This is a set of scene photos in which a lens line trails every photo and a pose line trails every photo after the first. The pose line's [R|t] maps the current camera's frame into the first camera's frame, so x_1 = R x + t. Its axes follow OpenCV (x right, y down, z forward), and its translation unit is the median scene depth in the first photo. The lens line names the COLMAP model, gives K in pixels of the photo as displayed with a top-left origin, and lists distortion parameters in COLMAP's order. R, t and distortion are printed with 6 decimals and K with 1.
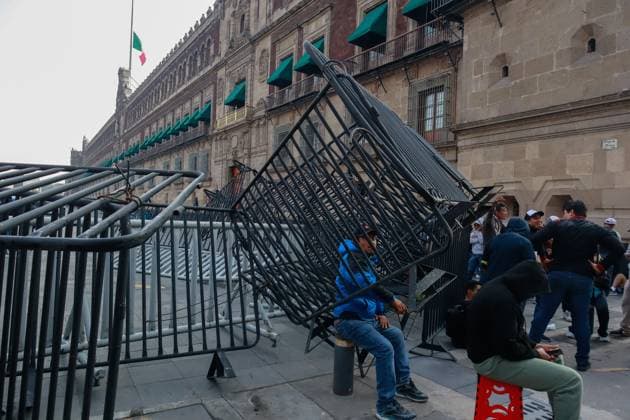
lens RADIAL K [[420.6, 0, 313.1], [0, 420.6, 209.1], [0, 0, 1]] dist [-0.000414, 0.002371]
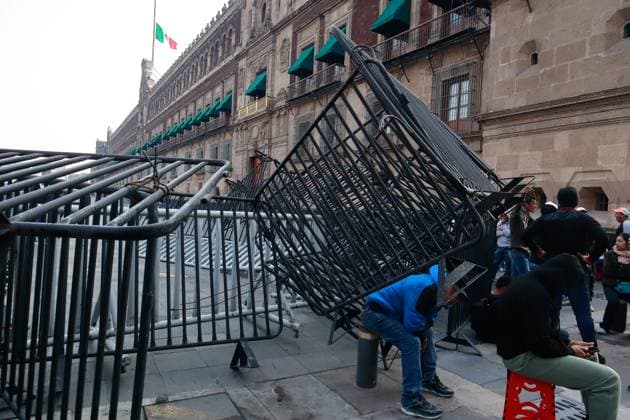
lens RADIAL K [[420.6, 0, 313.8], [0, 420.6, 209.4], [0, 0, 1]] dist [-0.000414, 0.002371]
pose [[0.998956, 0.008225, -0.044926, -0.003705], [-0.007218, 0.999720, 0.022519, 0.000606], [0.045098, -0.022171, 0.998736, 0.004820]]
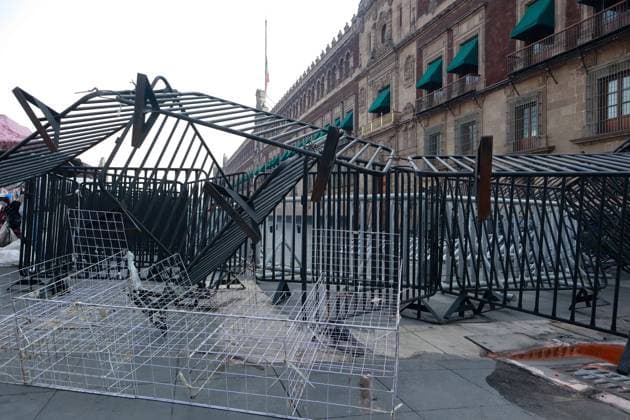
lens RADIAL K [[420.6, 0, 315.0], [0, 420.6, 210.2], [0, 0, 1]] dist [-0.000414, 0.002371]
pose [[0.962357, -0.039210, -0.268945, -0.215463], [0.037108, 0.999228, -0.012897, 0.018232], [0.269243, 0.002431, 0.963069, -0.179126]]
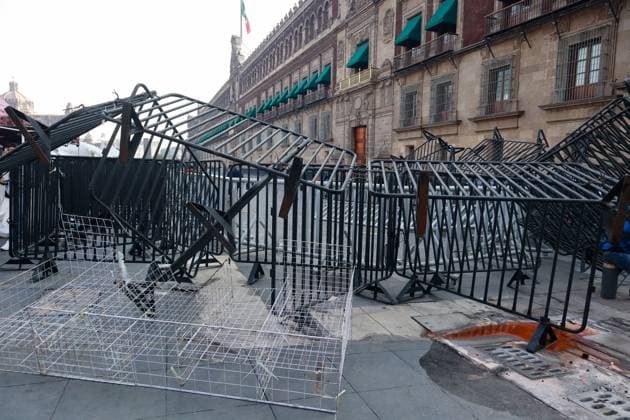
lens RADIAL K [[420.6, 0, 314.3], [0, 420.6, 209.1], [0, 0, 1]] dist [-0.000414, 0.002371]
pose [[0.975501, -0.001704, -0.219988, -0.197510], [0.024630, 0.994529, 0.101517, -0.021849], [0.218612, -0.104448, 0.970206, -0.214491]]
